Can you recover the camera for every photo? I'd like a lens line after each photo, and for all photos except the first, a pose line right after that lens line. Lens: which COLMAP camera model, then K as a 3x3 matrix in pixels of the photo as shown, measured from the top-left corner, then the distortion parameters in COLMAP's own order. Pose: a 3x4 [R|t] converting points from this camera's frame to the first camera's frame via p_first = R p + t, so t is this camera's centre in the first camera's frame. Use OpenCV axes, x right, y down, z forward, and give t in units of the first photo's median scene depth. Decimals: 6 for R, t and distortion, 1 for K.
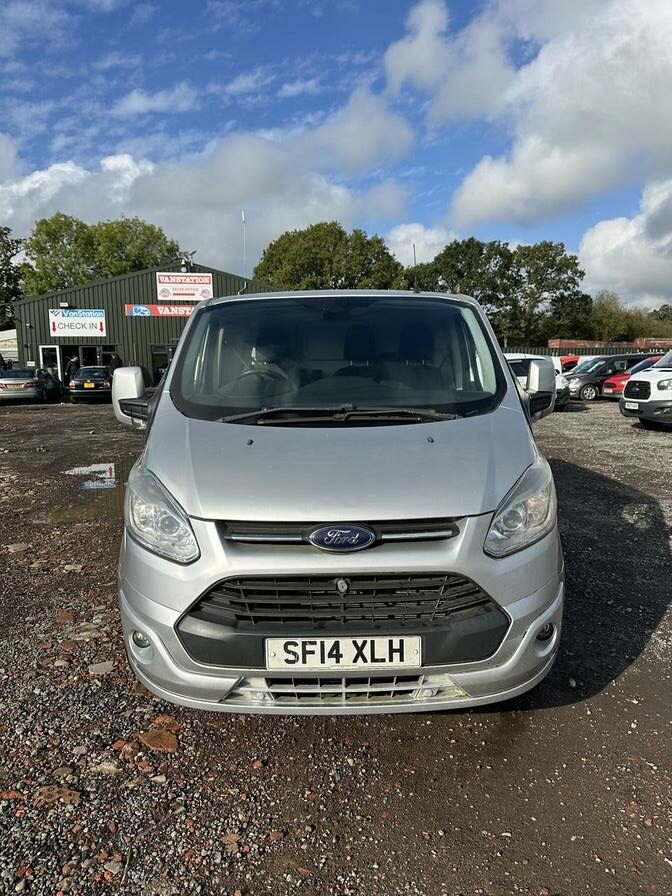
lens RADIAL K [[629.5, 0, 336.0], [0, 629.5, 448.0], [0, 0, 1]] dist [0.073854, -0.076773]
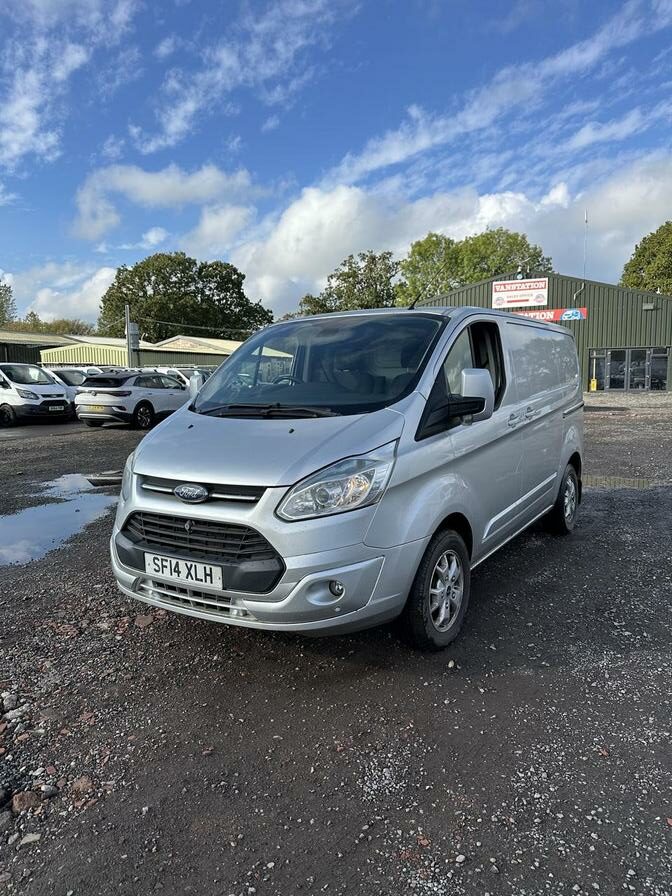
lens RADIAL K [[629.5, 0, 336.0], [0, 629.5, 448.0], [0, 0, 1]] dist [0.073854, -0.076773]
pose [[0.841675, 0.062814, -0.536318, 1.042898], [-0.067567, 0.997656, 0.010809, 0.002106], [0.535740, 0.027139, 0.843947, -0.045675]]
